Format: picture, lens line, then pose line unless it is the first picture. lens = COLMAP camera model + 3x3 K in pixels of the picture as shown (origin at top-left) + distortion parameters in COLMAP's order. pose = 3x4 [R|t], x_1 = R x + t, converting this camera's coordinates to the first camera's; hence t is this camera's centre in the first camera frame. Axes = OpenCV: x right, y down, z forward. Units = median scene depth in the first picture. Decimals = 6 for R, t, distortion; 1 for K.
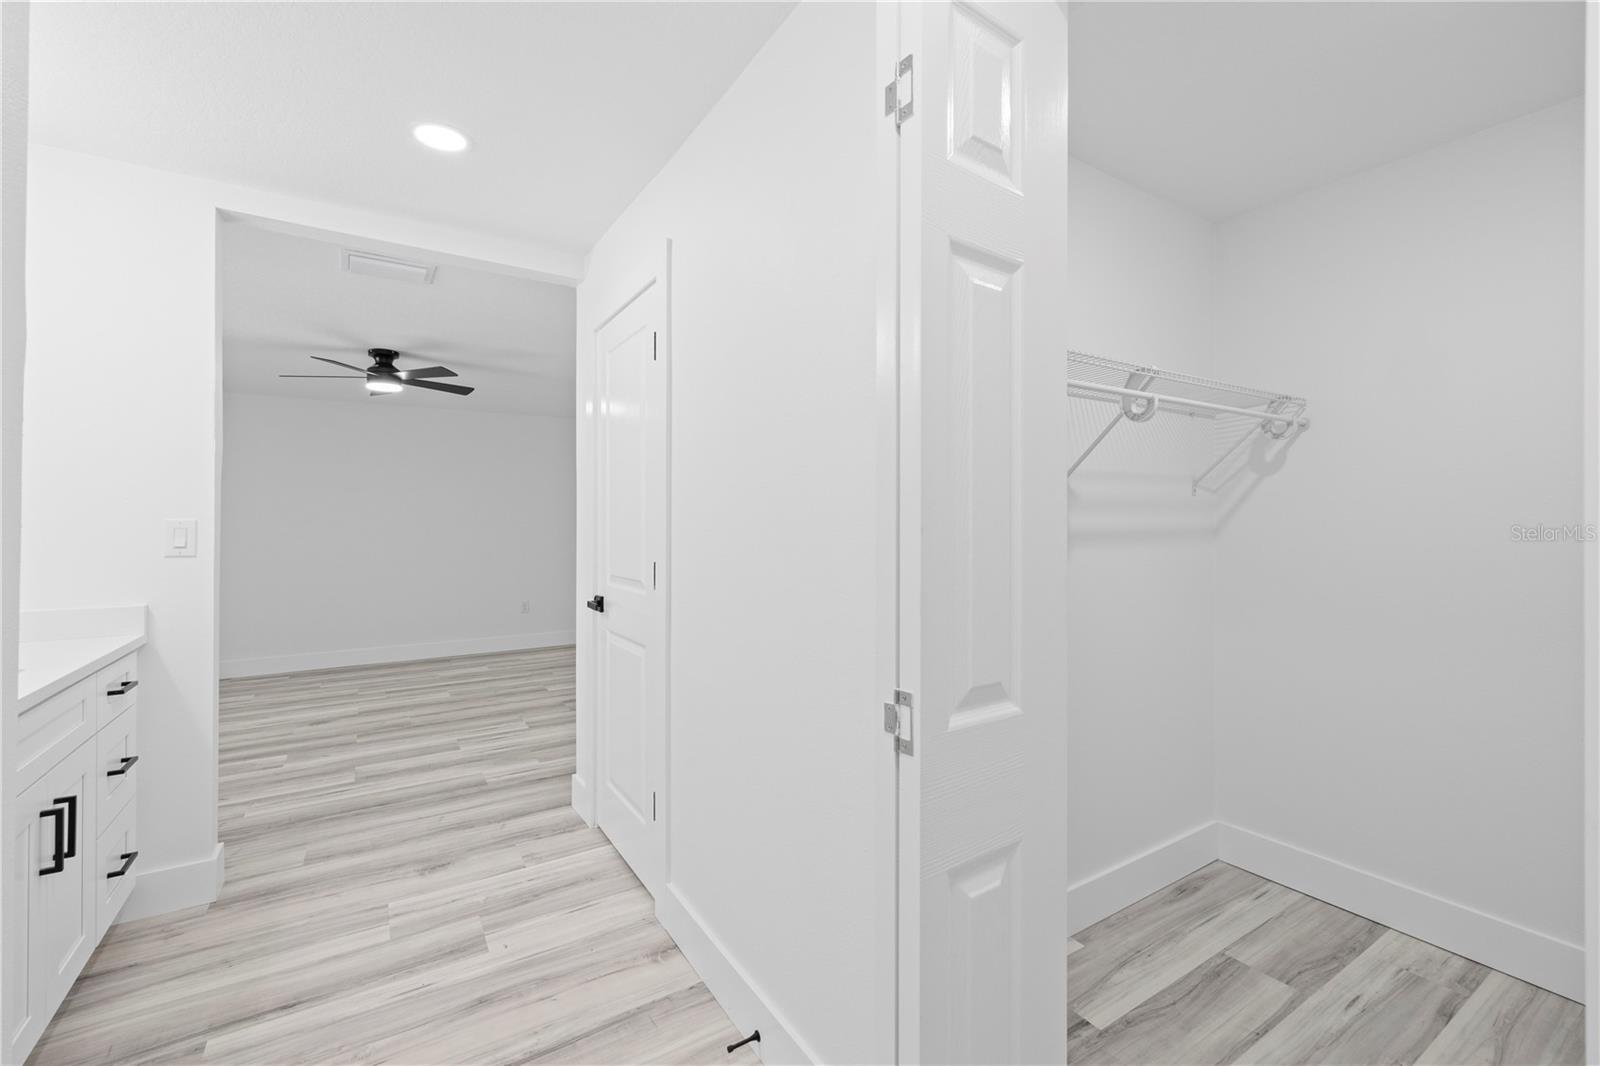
lens RADIAL K [[672.7, 0, 794.4], [0, 672.7, 529.1], [0, 0, 1]] dist [0.002224, -0.000072]
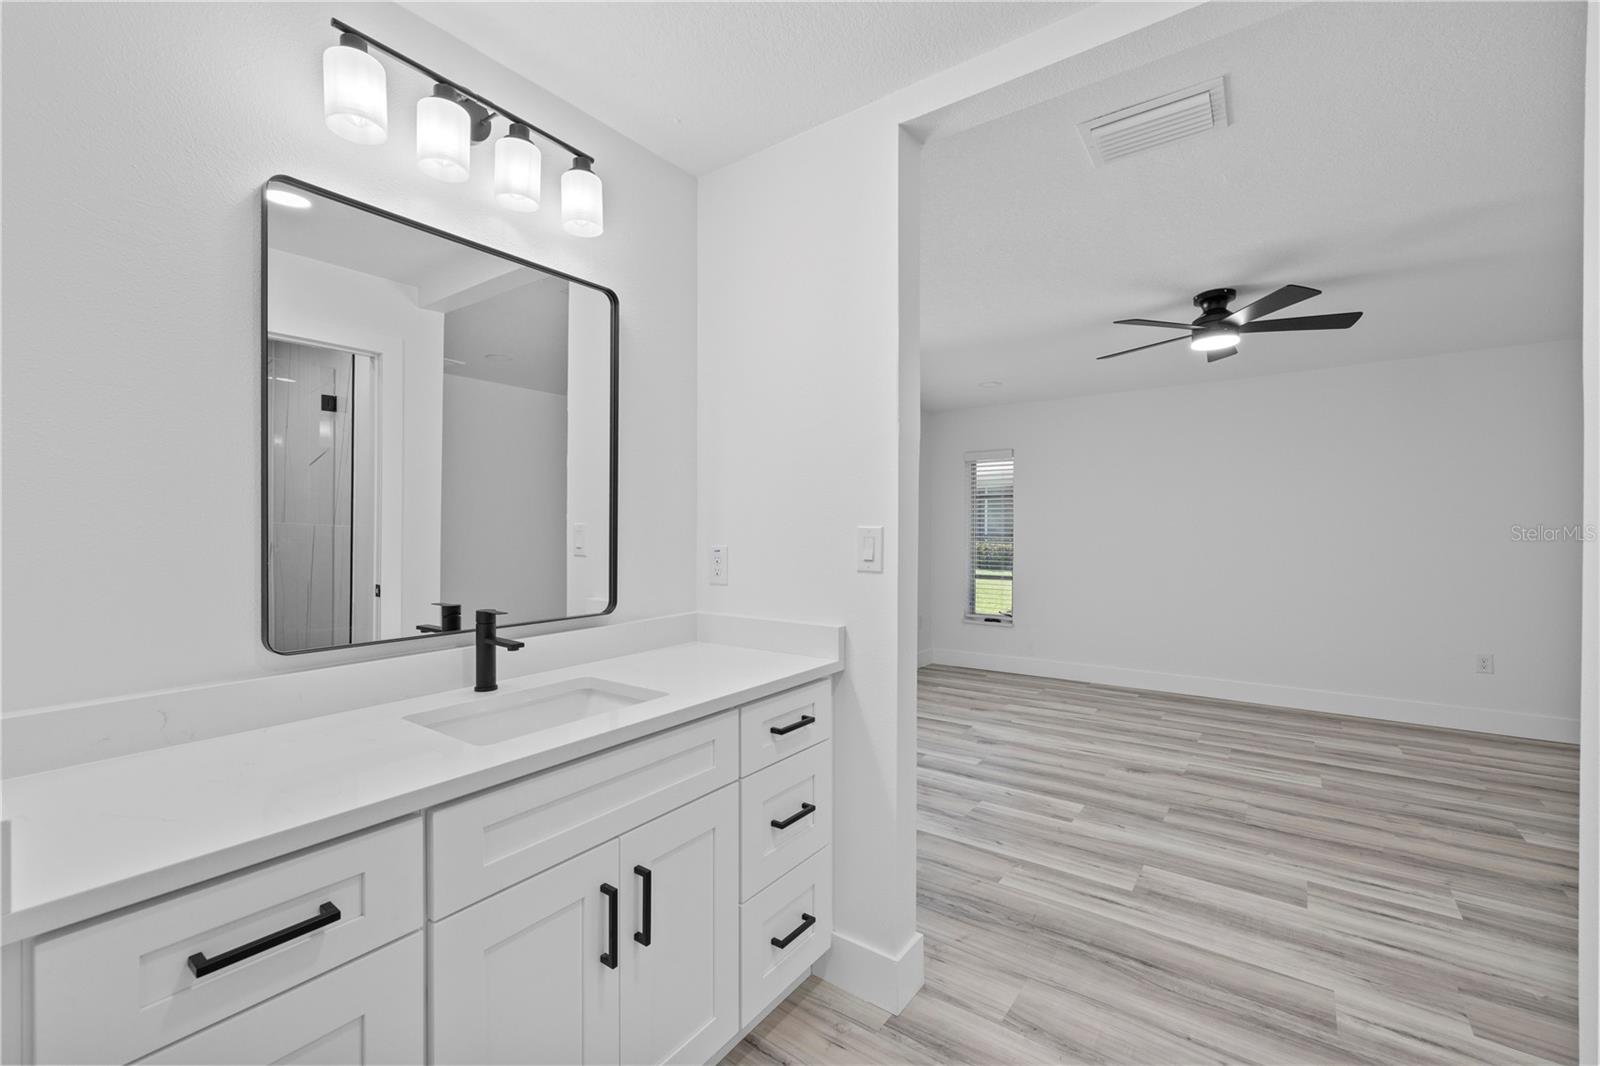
lens RADIAL K [[672.7, 0, 794.4], [0, 672.7, 529.1], [0, 0, 1]] dist [0.002224, -0.000072]
pose [[0.361130, 0.003117, -0.932510, -0.108821], [-0.005369, 0.999985, 0.001263, -0.007061], [0.932500, 0.004550, 0.361141, 0.374451]]
